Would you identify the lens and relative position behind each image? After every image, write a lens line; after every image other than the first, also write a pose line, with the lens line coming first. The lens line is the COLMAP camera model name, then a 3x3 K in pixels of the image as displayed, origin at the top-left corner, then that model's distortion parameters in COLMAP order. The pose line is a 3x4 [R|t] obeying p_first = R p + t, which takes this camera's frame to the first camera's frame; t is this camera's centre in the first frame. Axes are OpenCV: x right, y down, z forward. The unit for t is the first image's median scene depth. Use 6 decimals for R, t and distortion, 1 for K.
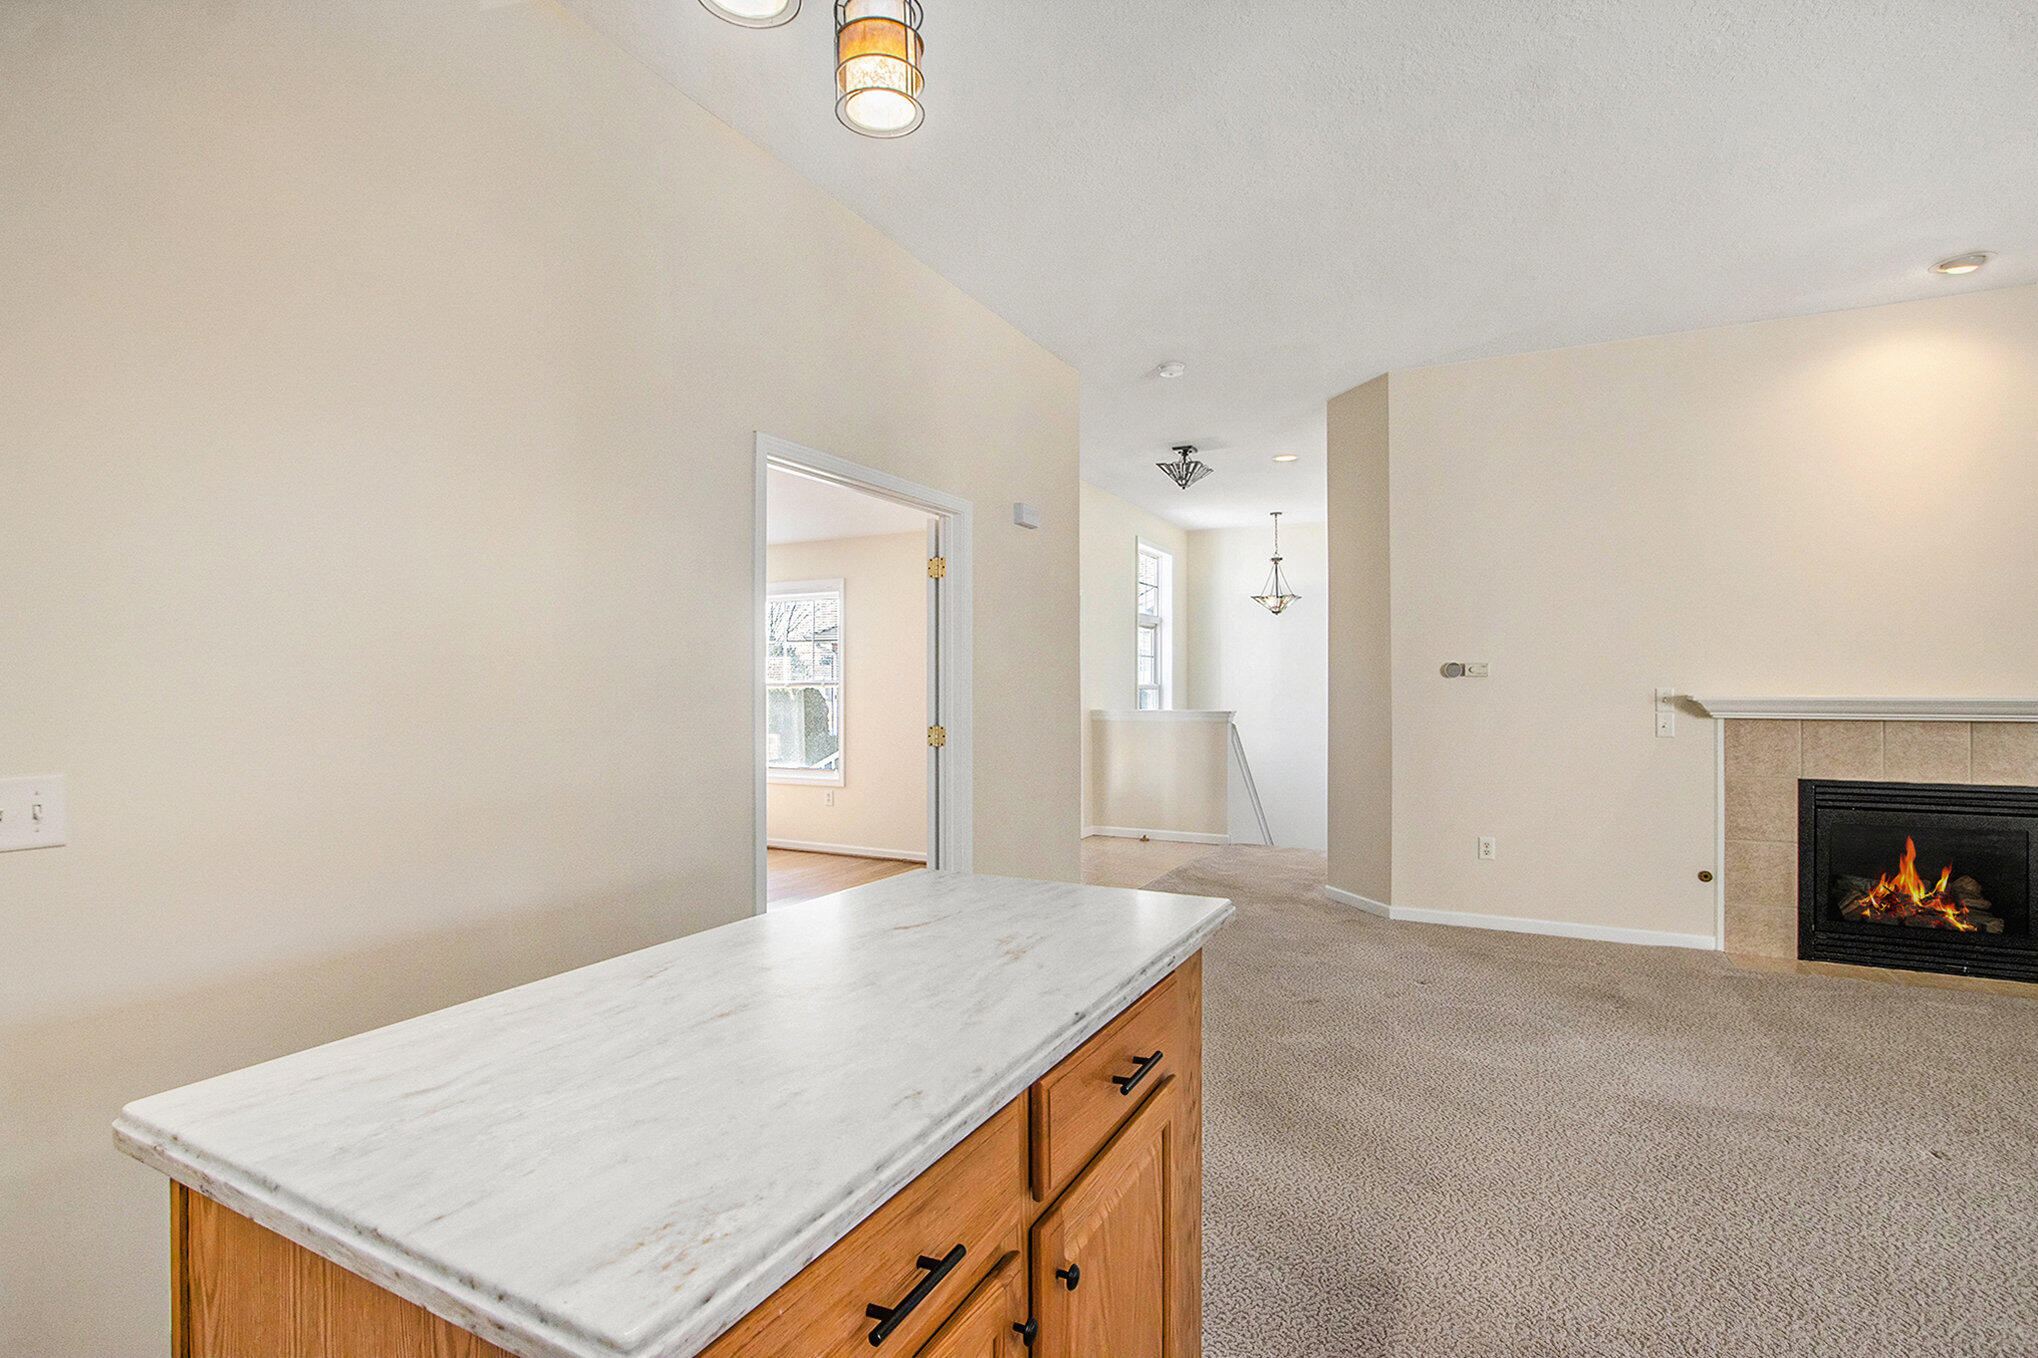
lens RADIAL K [[974.1, 0, 1035.7], [0, 974.1, 683.8], [0, 0, 1]] dist [-0.020640, 0.001872]
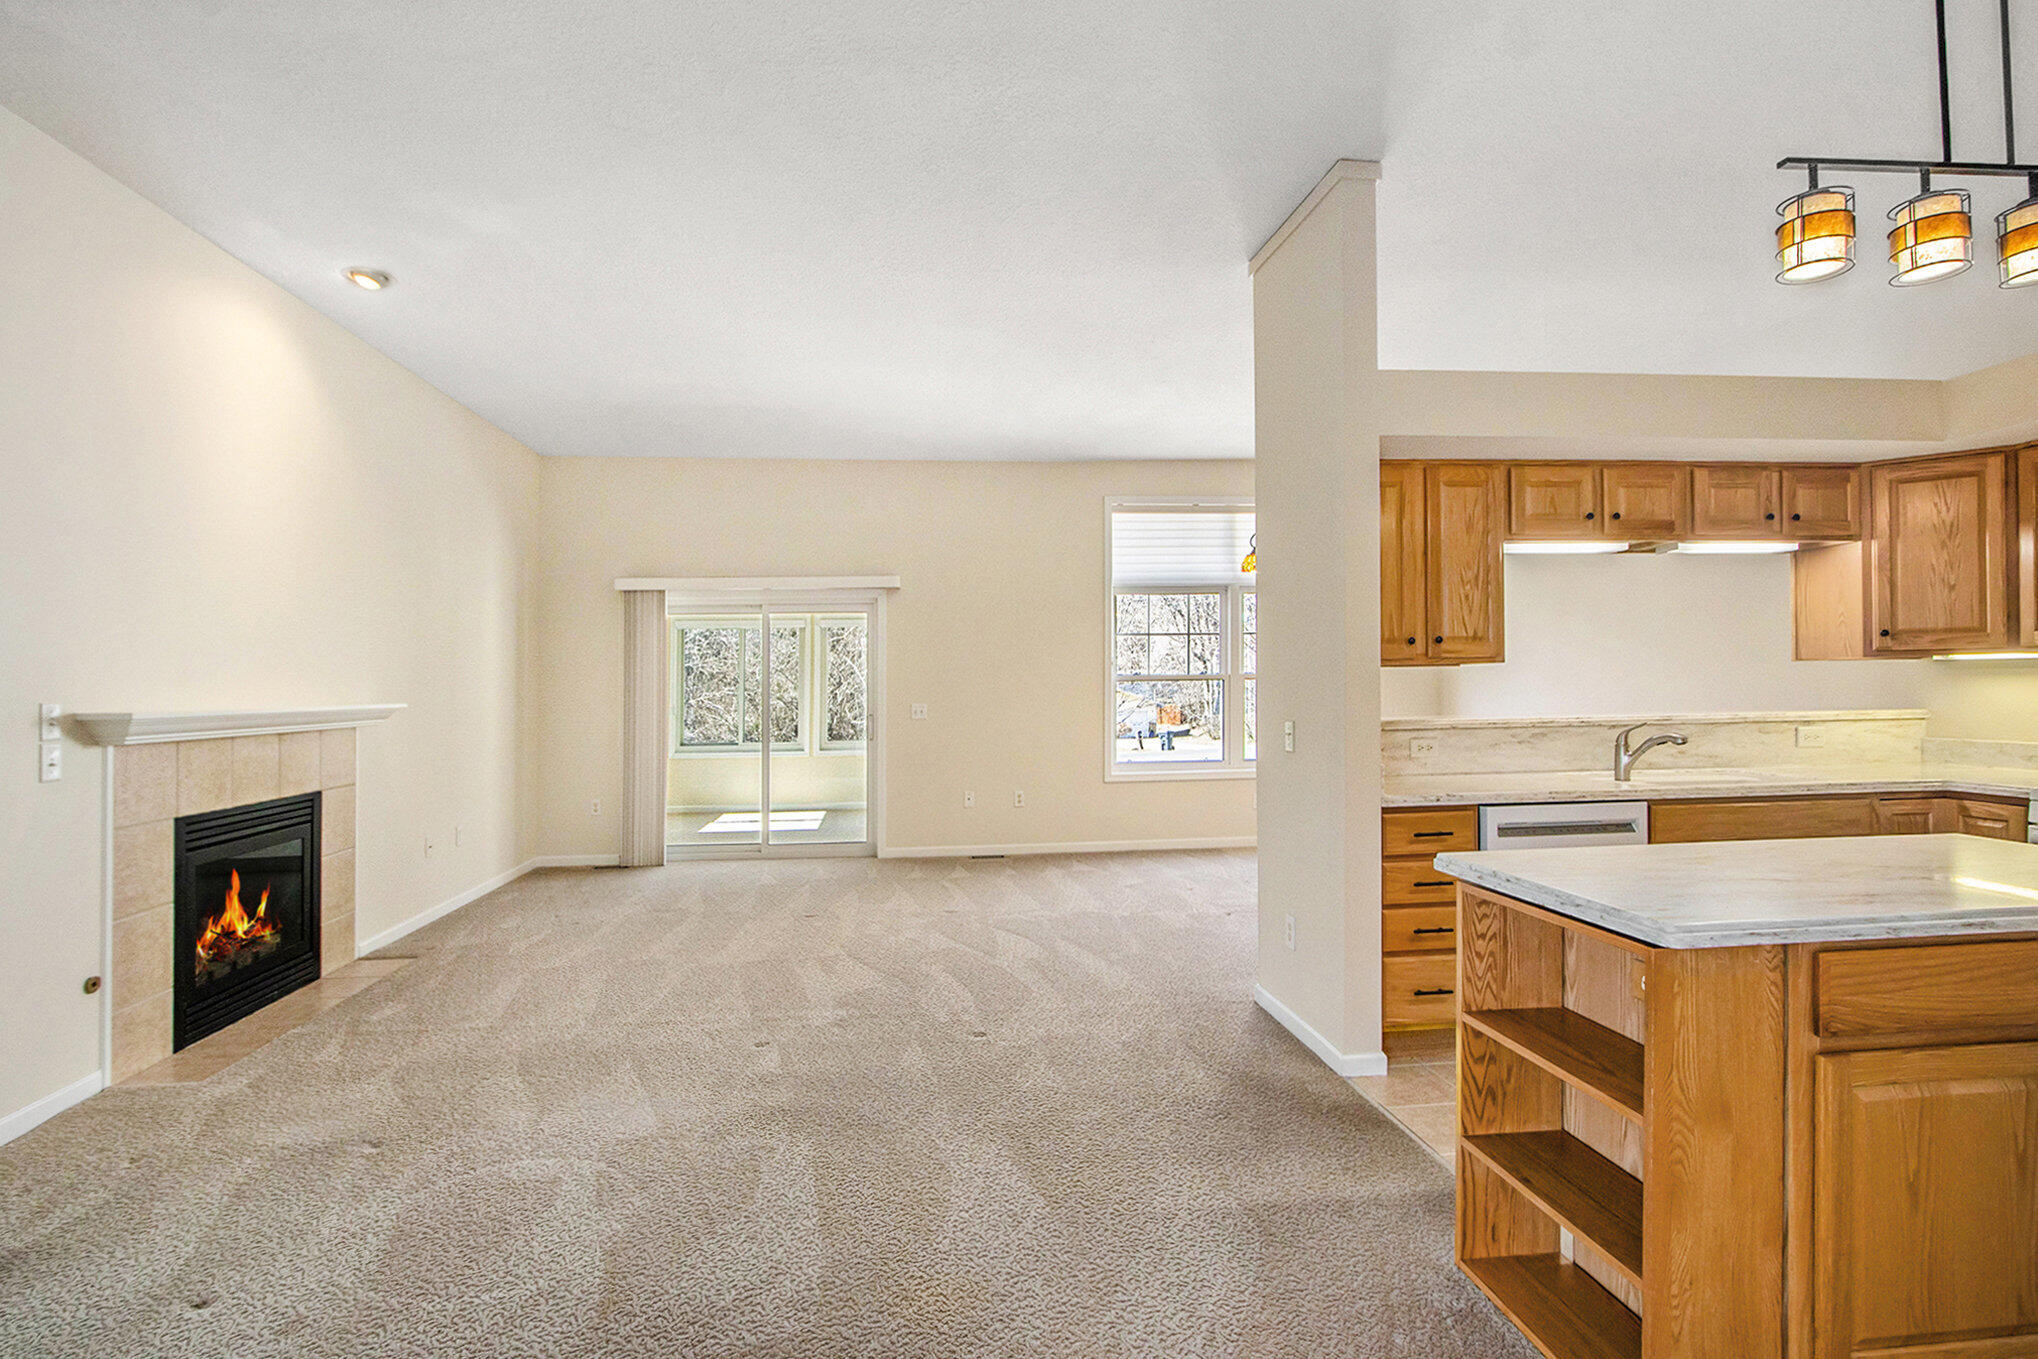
lens RADIAL K [[974.1, 0, 971.1], [0, 974.1, 680.5], [0, 0, 1]] dist [-0.020640, 0.001872]
pose [[-0.535785, 0.004379, 0.844343, -0.202919], [0.016786, 0.999844, 0.005467, -0.005936], [-0.844188, 0.017103, -0.535775, 0.858798]]
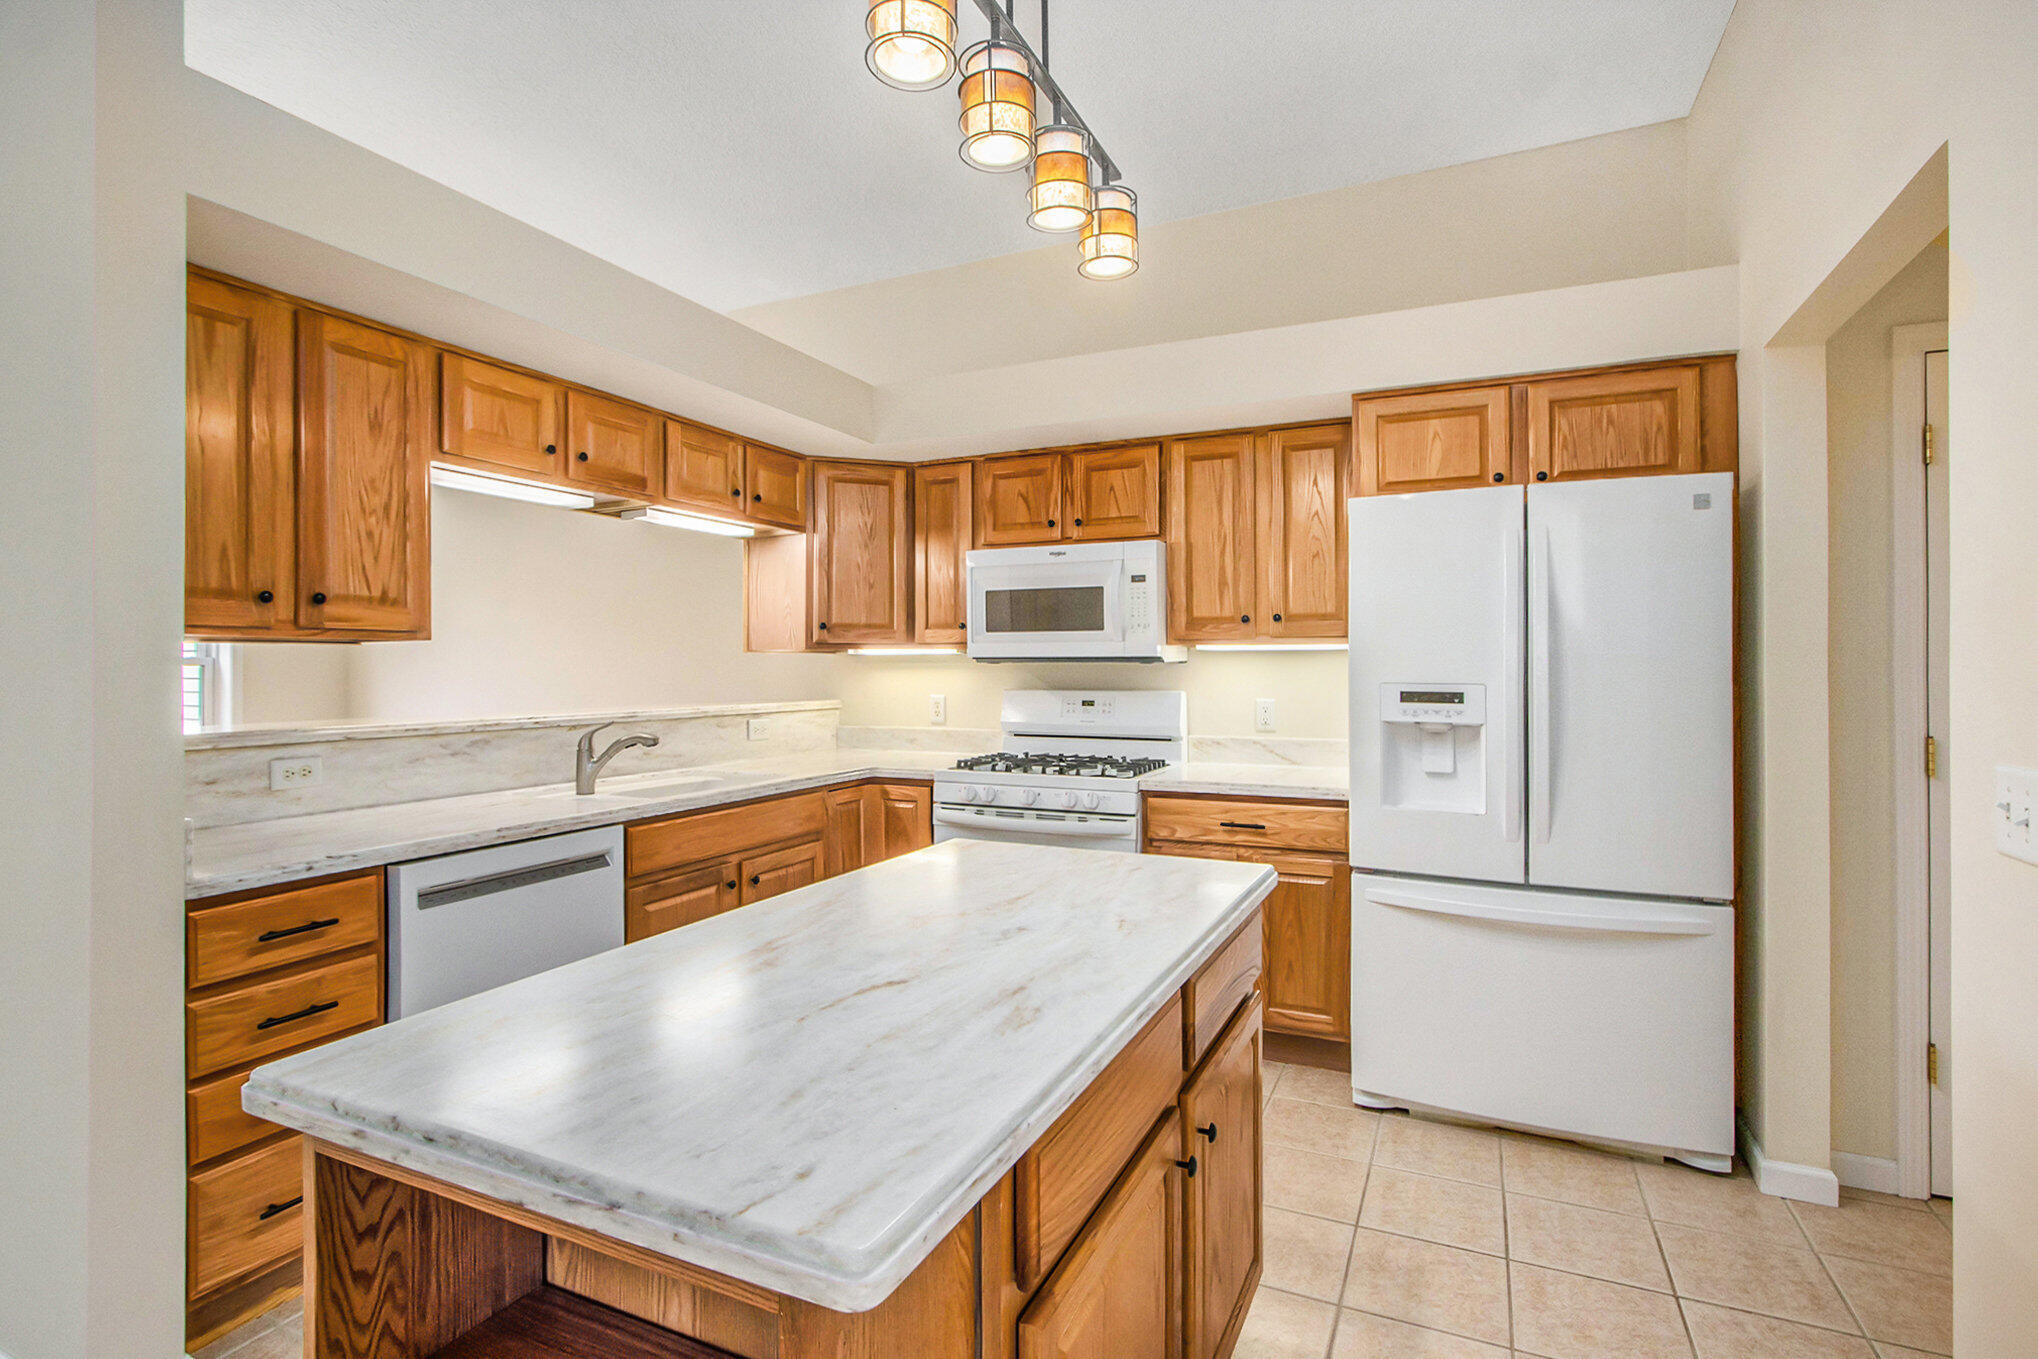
lens RADIAL K [[974.1, 0, 1055.6], [0, 974.1, 681.0], [0, 0, 1]] dist [-0.020640, 0.001872]
pose [[-0.997679, -0.002318, -0.068056, -0.072824], [-0.003613, 0.999815, 0.018914, 0.002655], [0.068000, 0.019116, -0.997502, 0.615485]]
